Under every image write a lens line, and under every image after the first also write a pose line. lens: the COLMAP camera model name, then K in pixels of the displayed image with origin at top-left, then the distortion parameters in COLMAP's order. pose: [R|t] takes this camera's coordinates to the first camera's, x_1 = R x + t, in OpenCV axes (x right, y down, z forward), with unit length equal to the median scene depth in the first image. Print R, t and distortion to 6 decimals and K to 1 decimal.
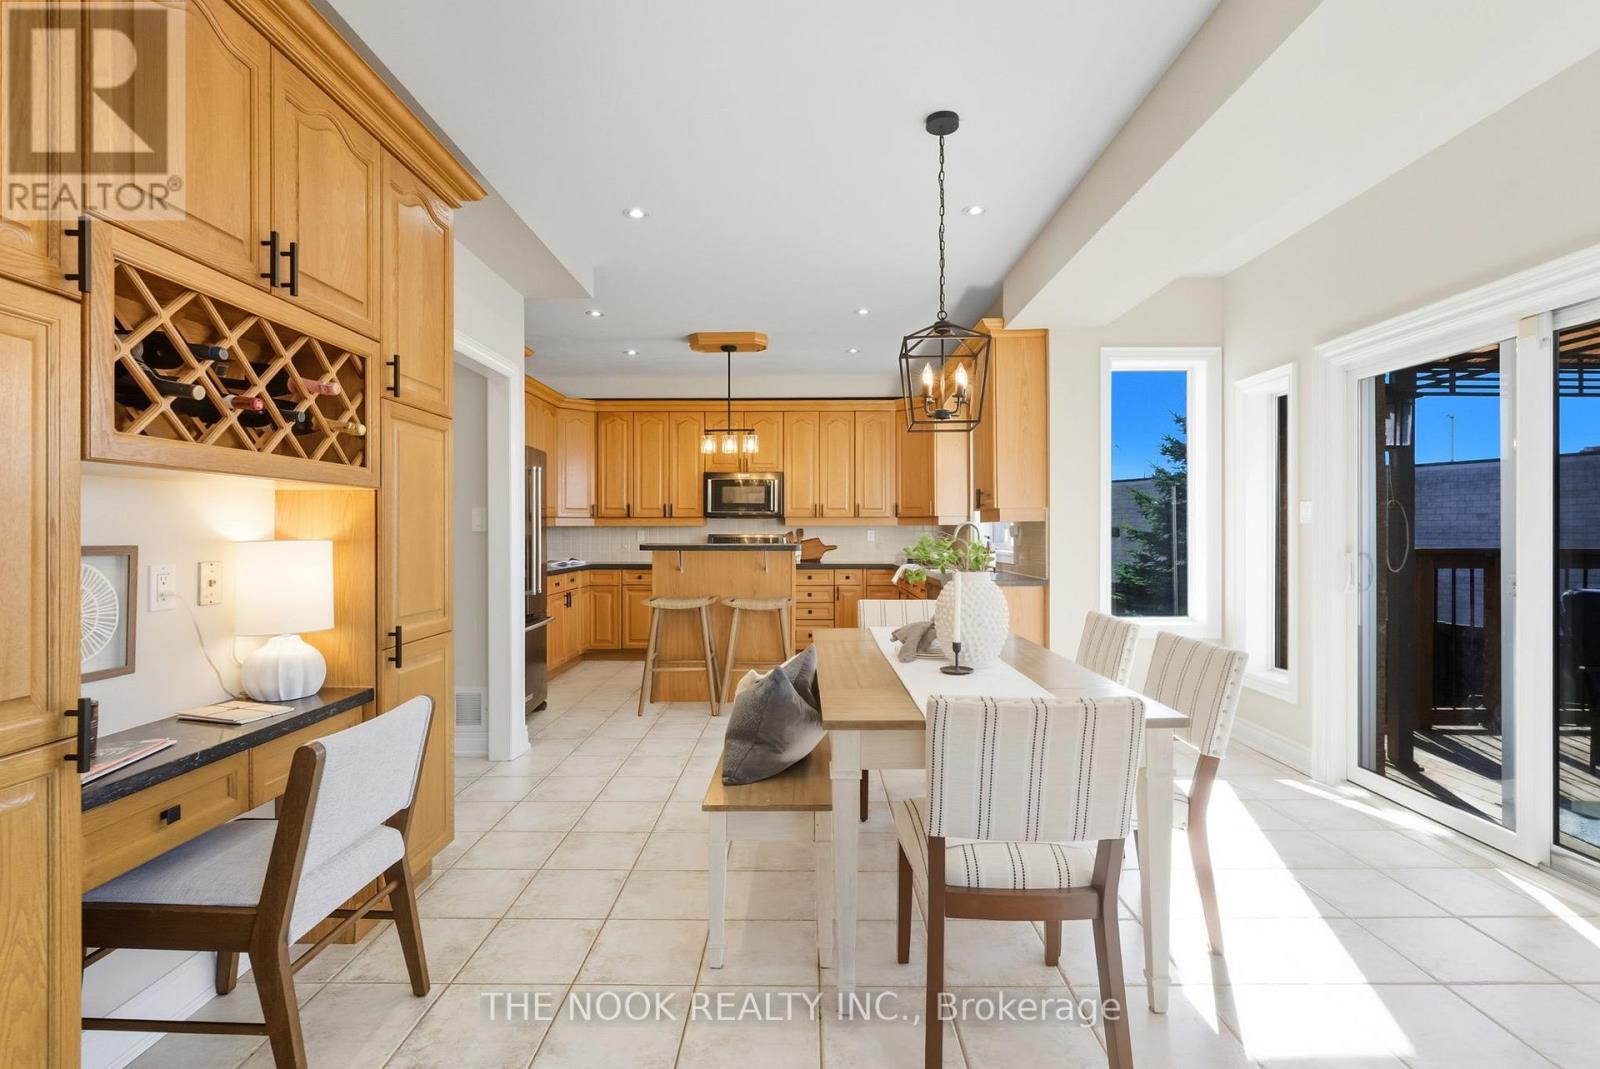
lens RADIAL K [[738.7, 0, 795.0], [0, 738.7, 539.7], [0, 0, 1]] dist [-0.010668, 0.001259]
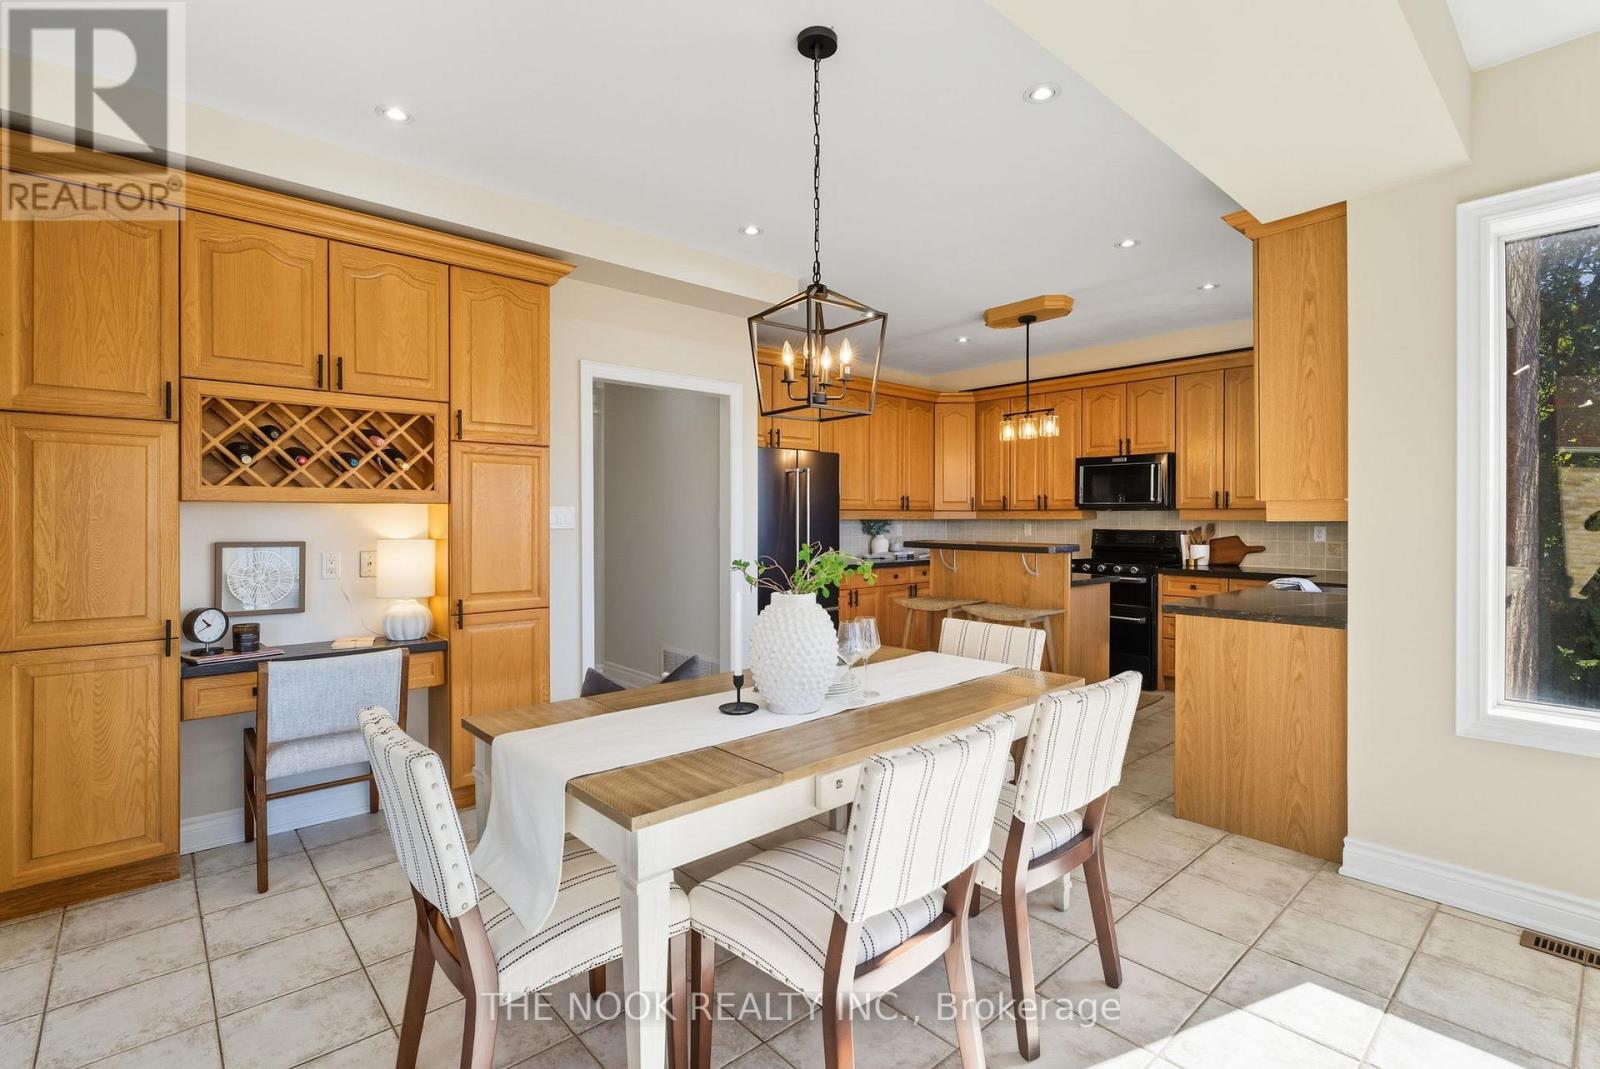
lens RADIAL K [[738.7, 0, 787.0], [0, 738.7, 522.5], [0, 0, 1]] dist [-0.010668, 0.001259]
pose [[0.669892, 0.006527, -0.742430, 0.376157], [-0.009388, 0.999956, 0.000321, -0.015563], [0.742399, 0.006755, 0.669924, 0.204969]]
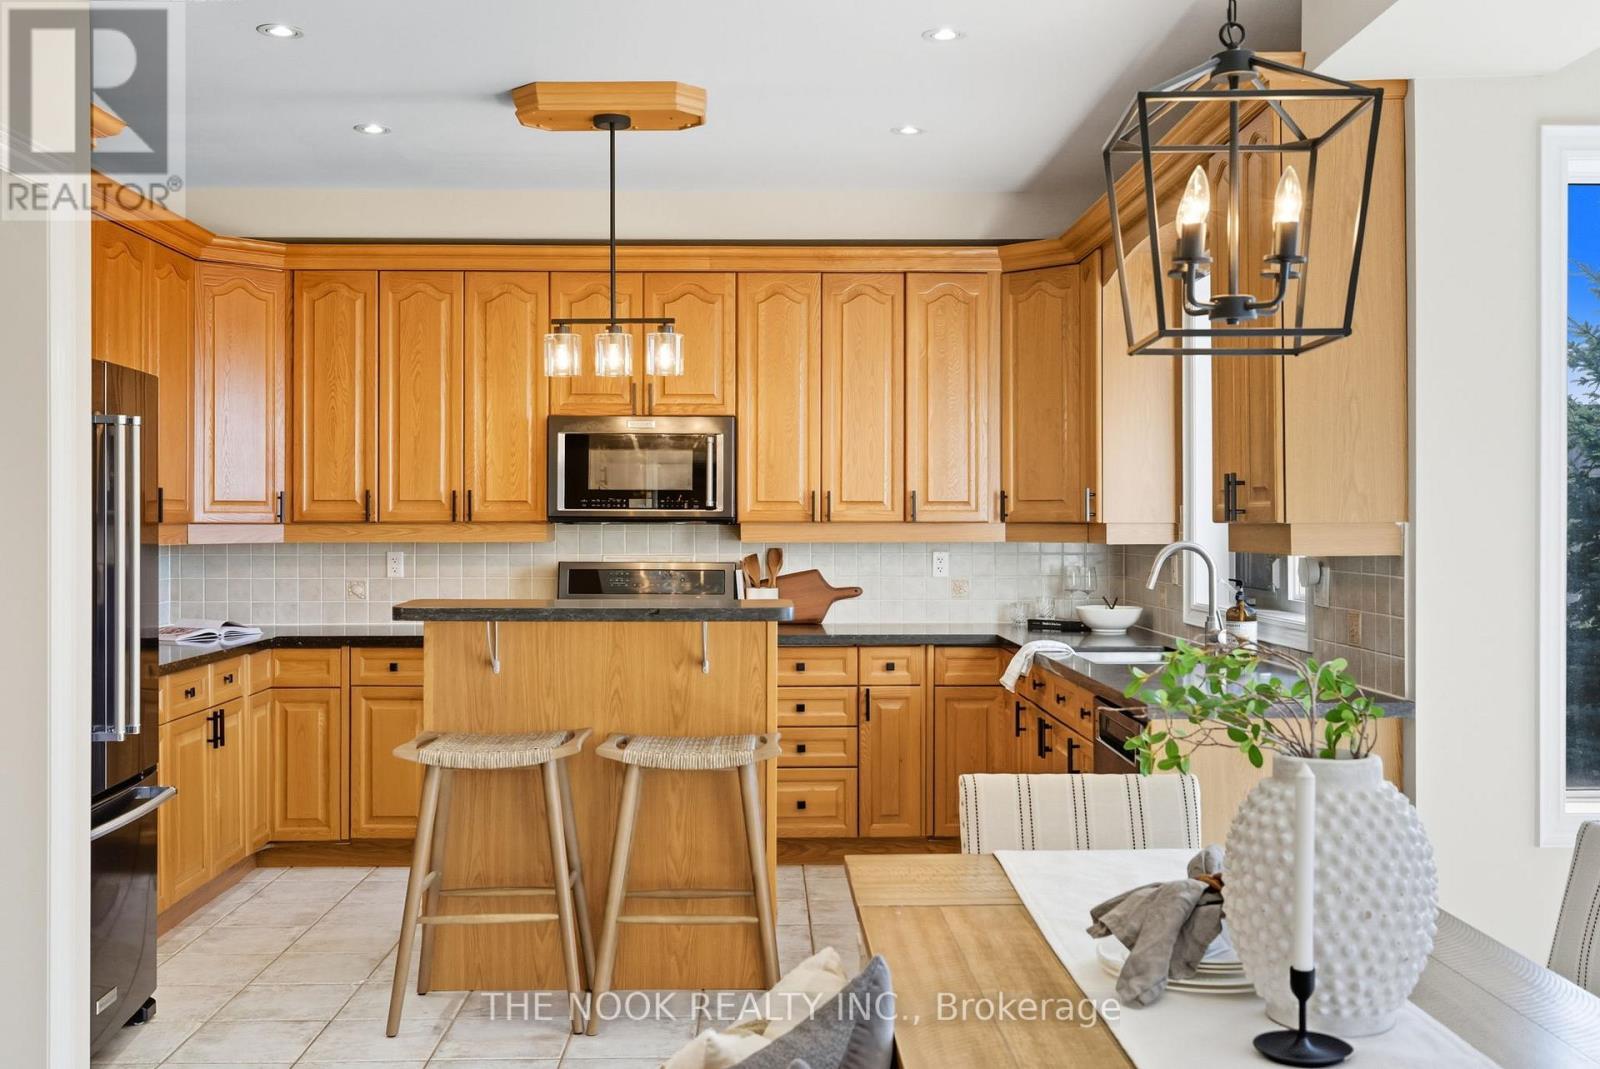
lens RADIAL K [[1596.0, 0, 799.0], [0, 1596.0, 530.9], [0, 0, 1]] dist [0.008626, 0.000000]
pose [[0.999225, -0.000362, 0.039367, -0.020355], [0.000541, 0.999990, -0.004542, -0.027300], [-0.039365, 0.004560, 0.999214, 0.108988]]
